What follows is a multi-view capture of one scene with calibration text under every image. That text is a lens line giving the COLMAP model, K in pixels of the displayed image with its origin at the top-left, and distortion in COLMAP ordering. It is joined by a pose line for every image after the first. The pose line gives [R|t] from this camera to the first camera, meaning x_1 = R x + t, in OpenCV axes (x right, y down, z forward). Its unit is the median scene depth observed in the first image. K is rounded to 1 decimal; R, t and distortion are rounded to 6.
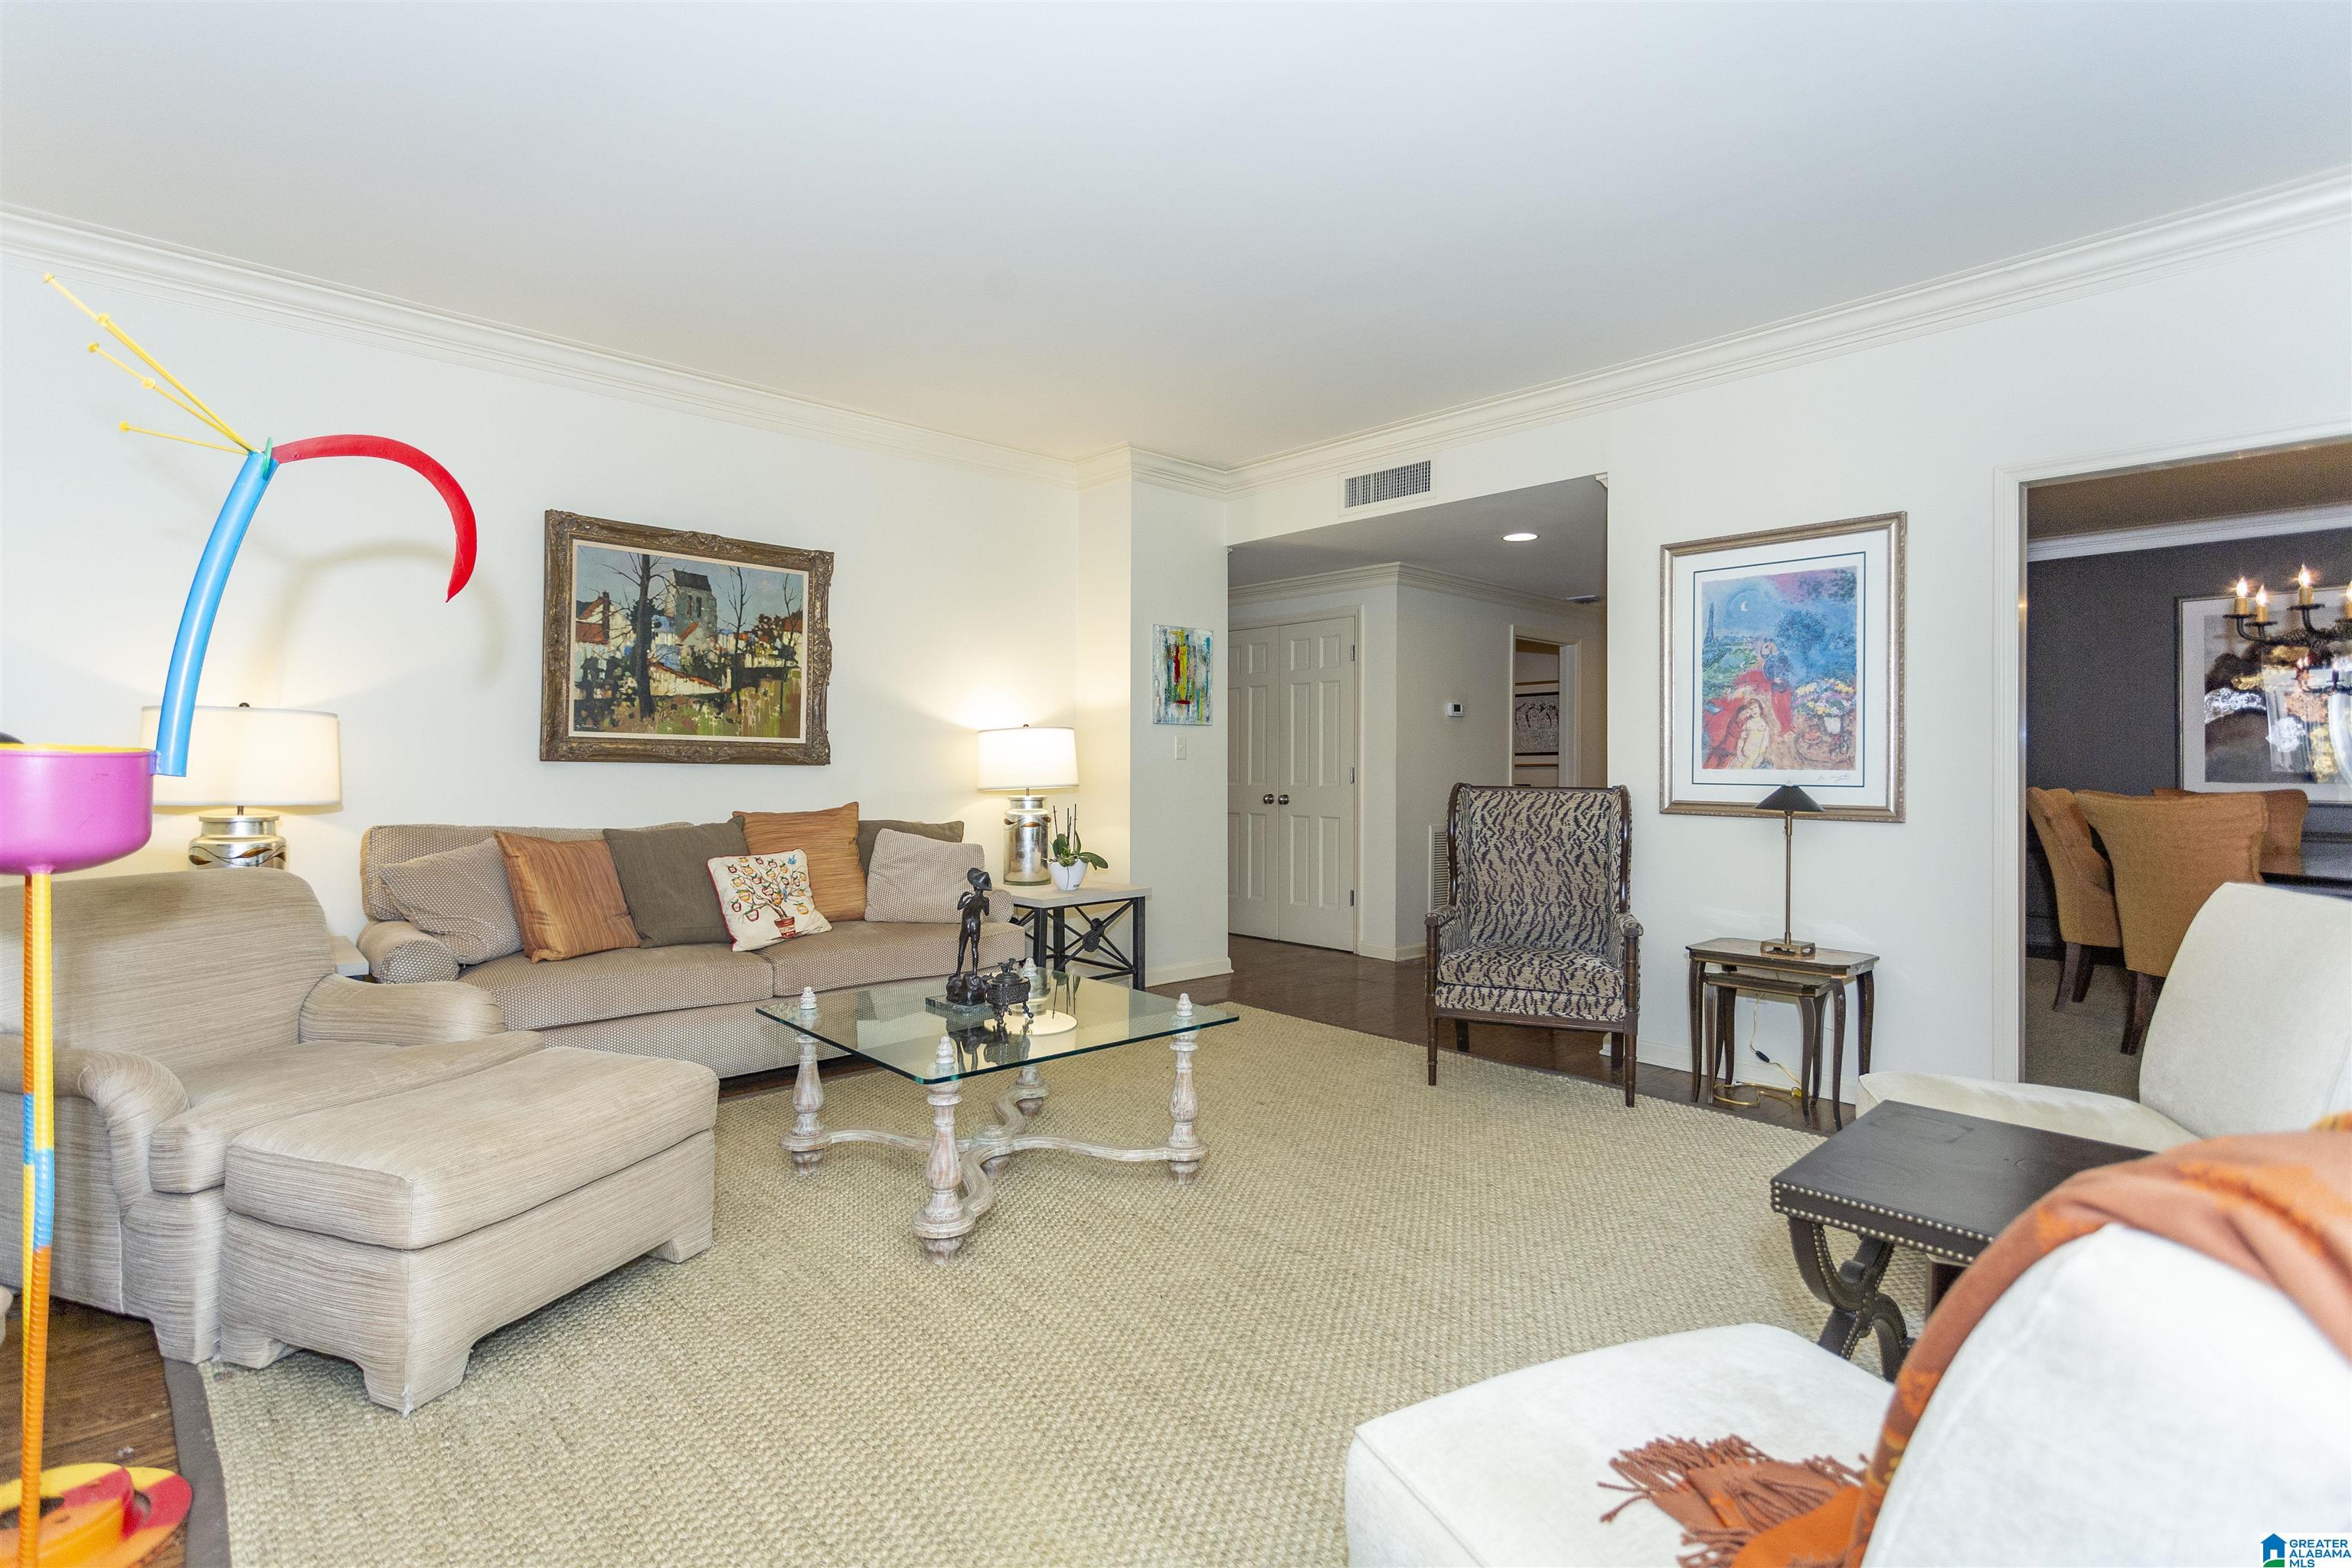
lens RADIAL K [[1123.5, 0, 1171.6], [0, 1123.5, 765.5], [0, 0, 1]] dist [0.011939, 0.000198]
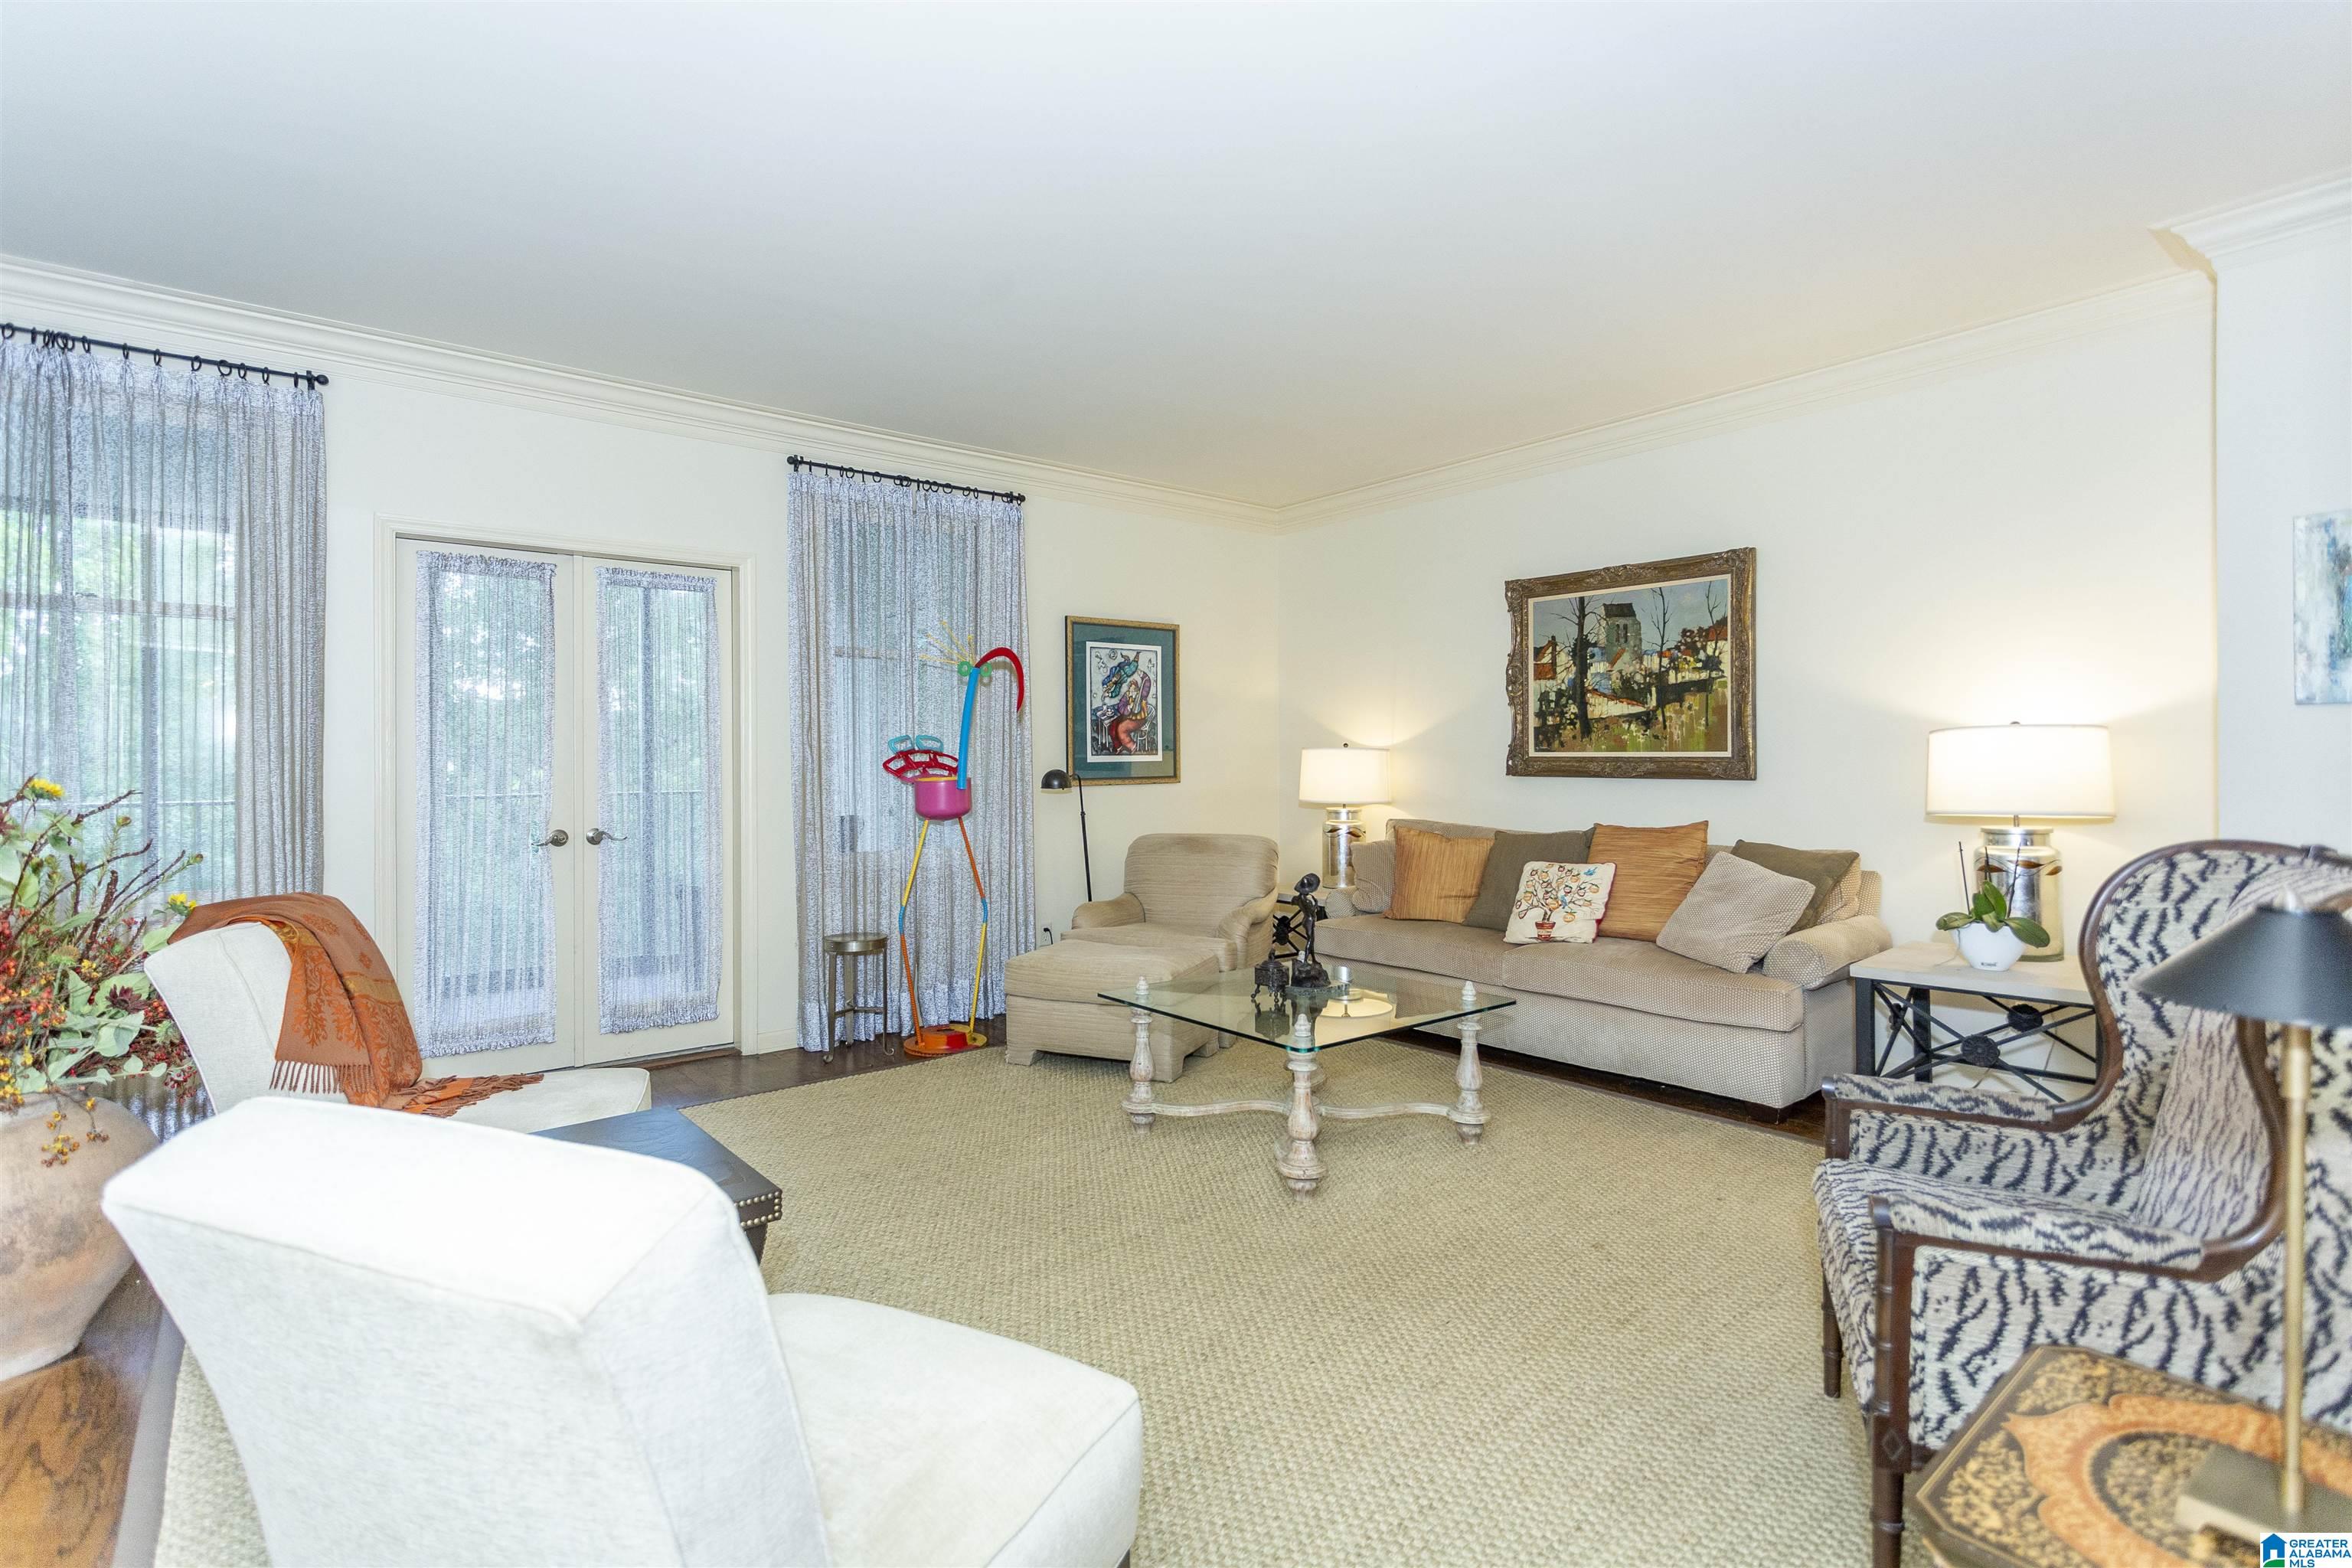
lens RADIAL K [[1123.5, 0, 1177.7], [0, 1123.5, 765.4], [0, 0, 1]] dist [0.011939, 0.000198]
pose [[-0.054895, -0.009936, -0.998443, 0.646892], [-0.004060, 0.999944, -0.009728, -0.002044], [0.998484, 0.003519, -0.054932, 0.602122]]
